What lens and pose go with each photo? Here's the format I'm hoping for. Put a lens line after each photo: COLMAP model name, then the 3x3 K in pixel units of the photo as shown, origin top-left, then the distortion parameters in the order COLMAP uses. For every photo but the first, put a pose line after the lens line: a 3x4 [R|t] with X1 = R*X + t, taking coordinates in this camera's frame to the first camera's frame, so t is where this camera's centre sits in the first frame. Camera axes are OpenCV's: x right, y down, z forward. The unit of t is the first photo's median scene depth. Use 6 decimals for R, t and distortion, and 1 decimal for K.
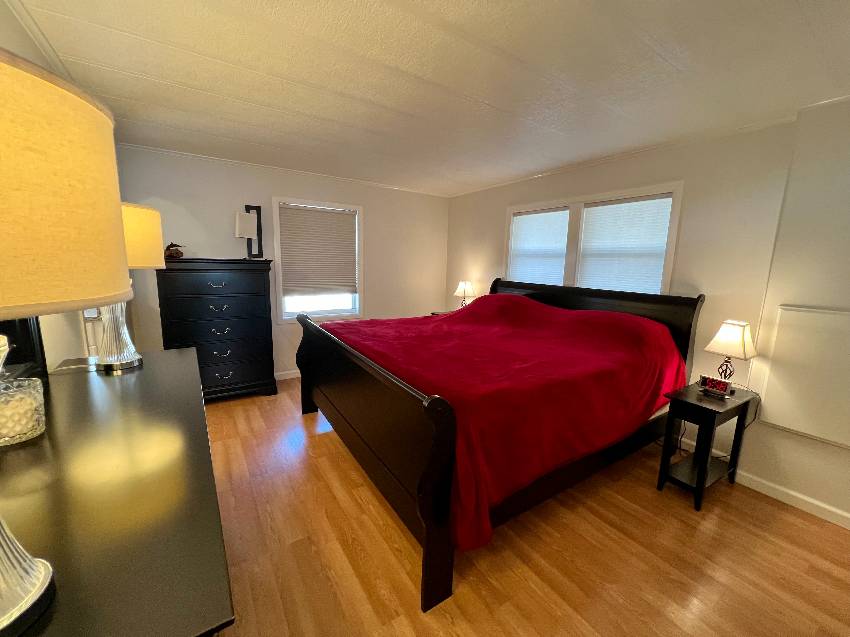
lens RADIAL K [[345.7, 0, 425.0], [0, 345.7, 318.5], [0, 0, 1]] dist [-0.000364, -0.000193]
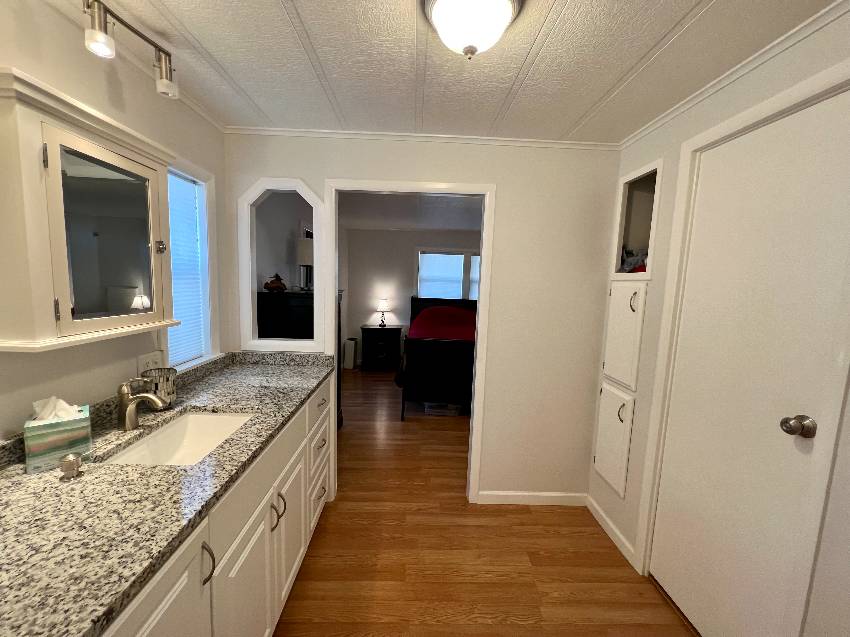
lens RADIAL K [[345.7, 0, 425.0], [0, 345.7, 318.5], [0, 0, 1]] dist [-0.000364, -0.000193]
pose [[0.514327, -0.077360, 0.854098, -1.139453], [0.131013, 0.991321, 0.010895, -0.040186], [-0.847527, 0.106295, 0.519999, 0.279326]]
